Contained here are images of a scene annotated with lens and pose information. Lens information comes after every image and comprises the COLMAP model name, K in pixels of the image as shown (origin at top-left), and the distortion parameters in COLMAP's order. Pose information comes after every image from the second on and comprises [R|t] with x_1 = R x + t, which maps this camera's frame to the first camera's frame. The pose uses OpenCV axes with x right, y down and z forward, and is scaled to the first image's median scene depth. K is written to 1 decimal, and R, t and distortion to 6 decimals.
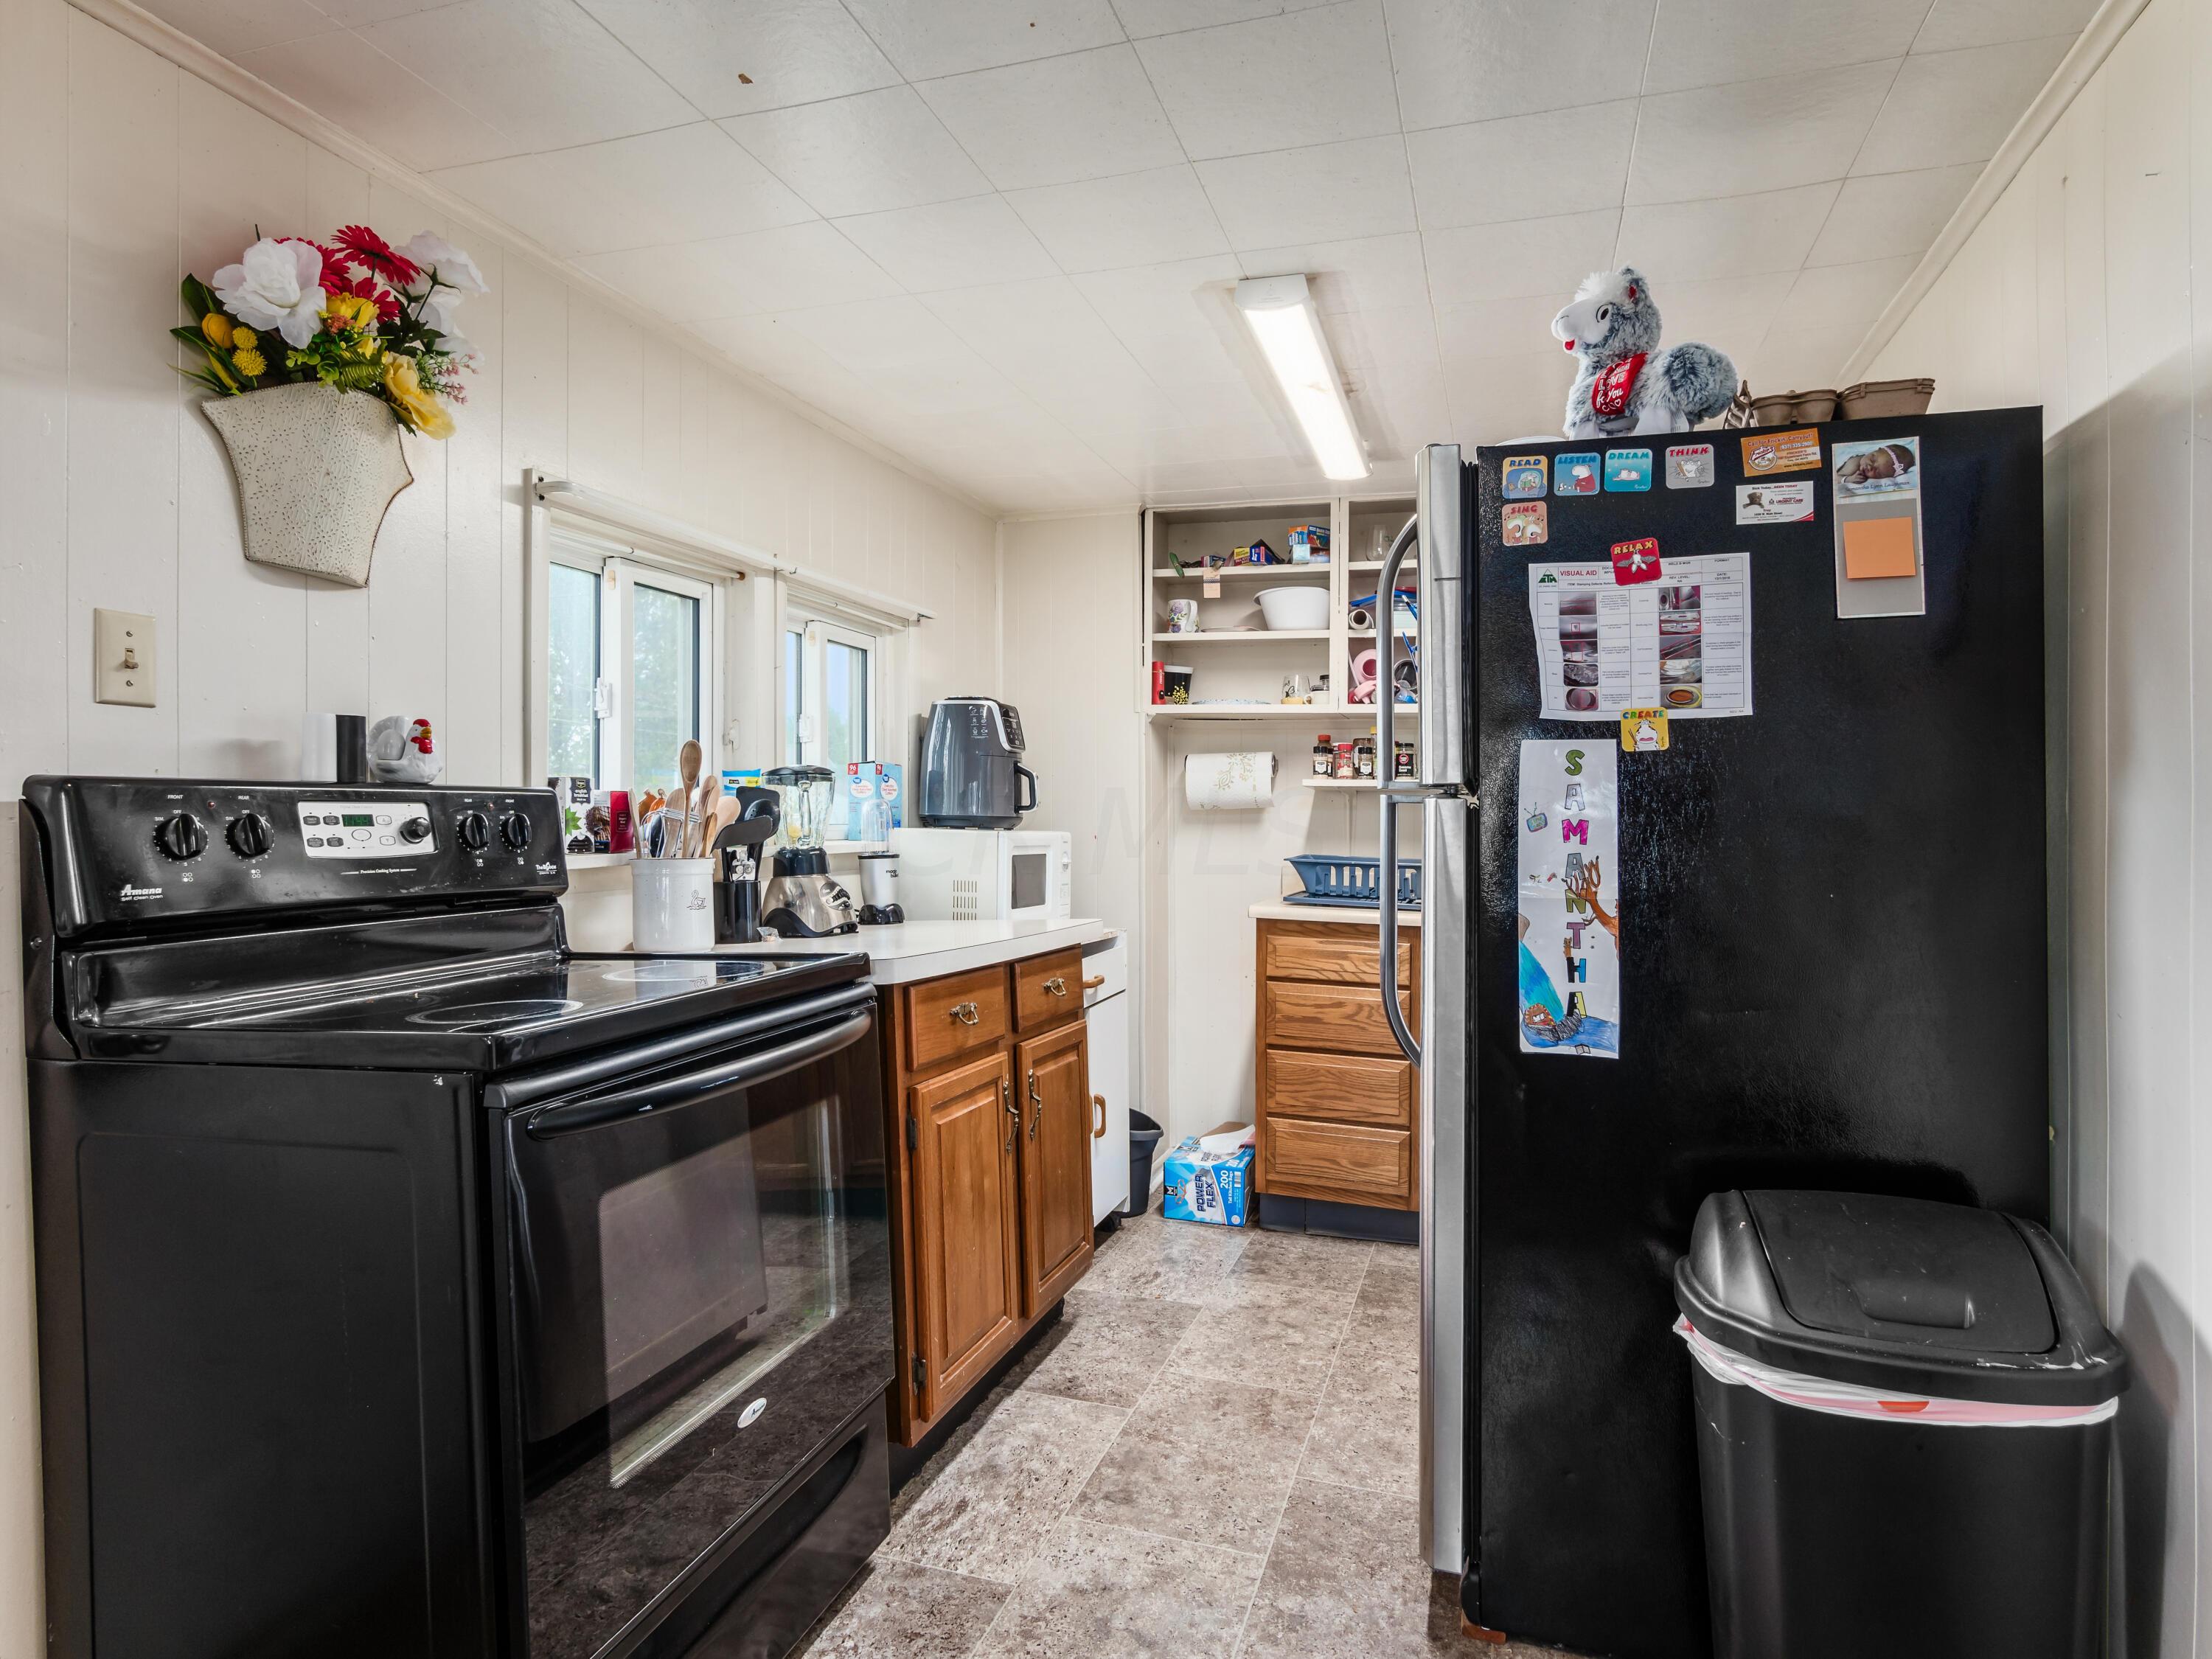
lens RADIAL K [[1174.3, 0, 1110.0], [0, 1174.3, 821.3], [0, 0, 1]] dist [0.002122, 0.000303]
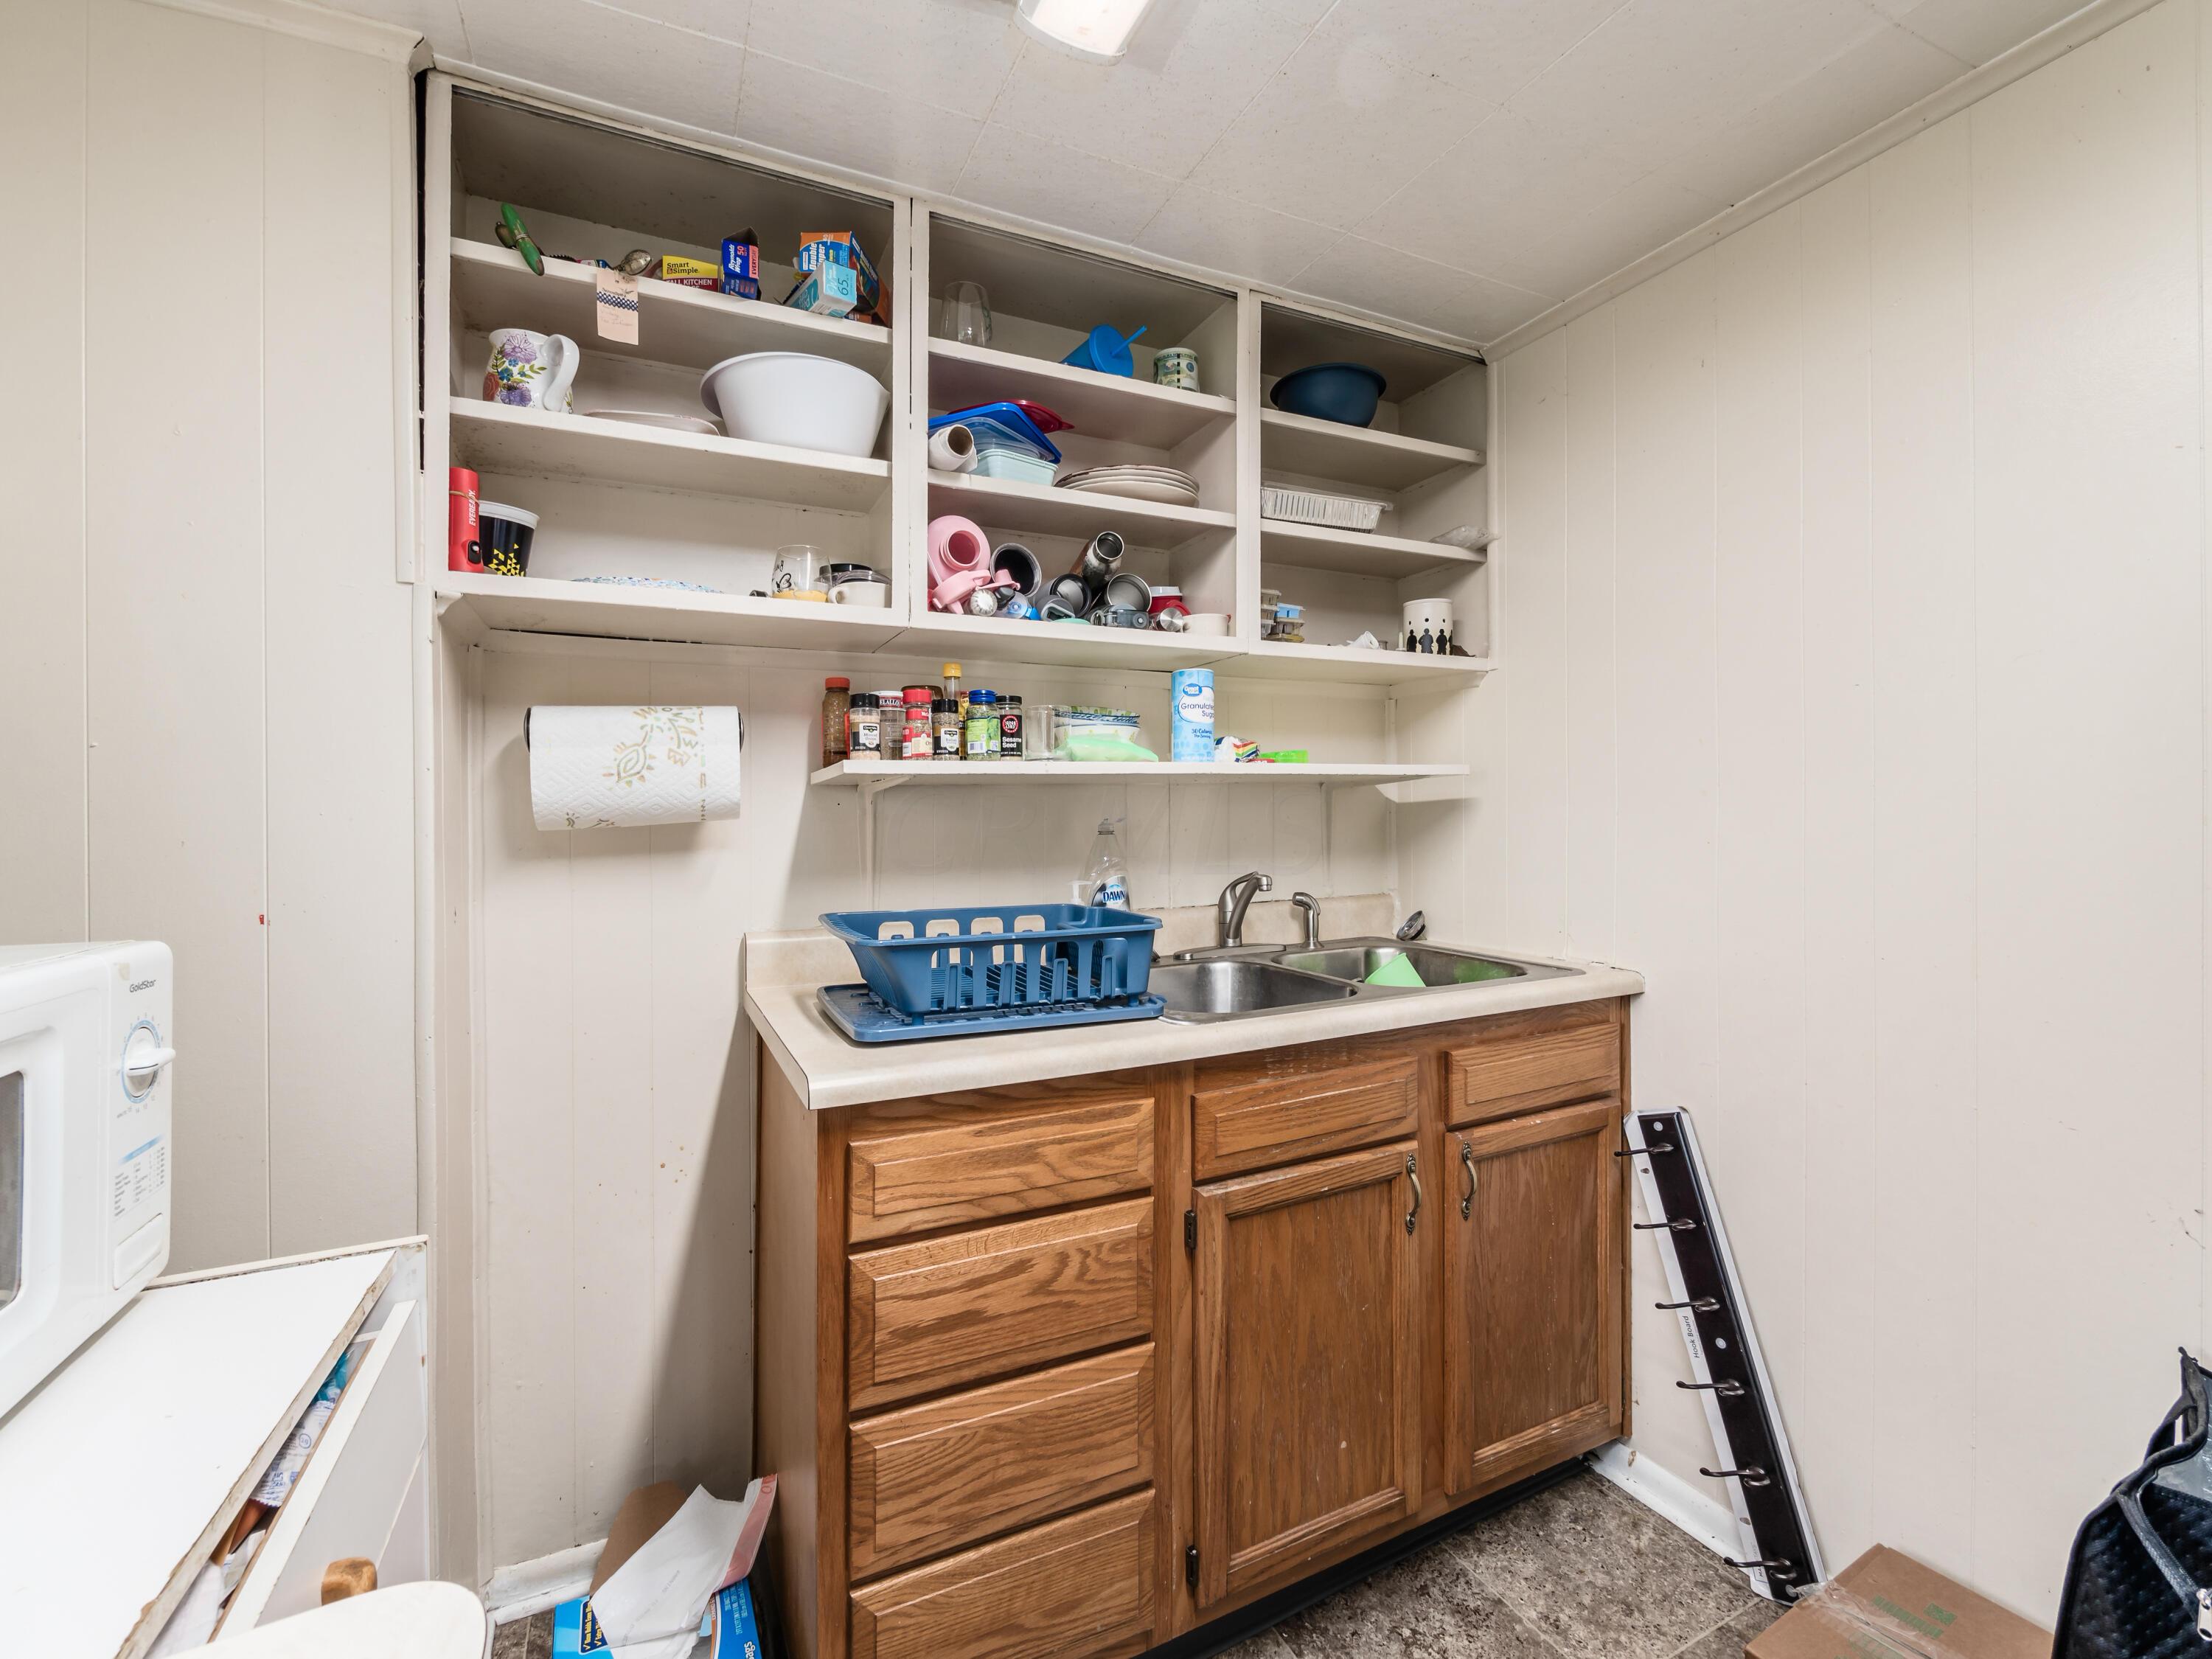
lens RADIAL K [[953.4, 0, 1094.7], [0, 953.4, 769.8], [0, 0, 1]] dist [0.000768, 0.000024]
pose [[0.731391, -0.001851, 0.681956, -0.025244], [0.030201, 0.999103, -0.029678, -0.016790], [-0.681289, 0.042302, 0.730791, 0.635761]]
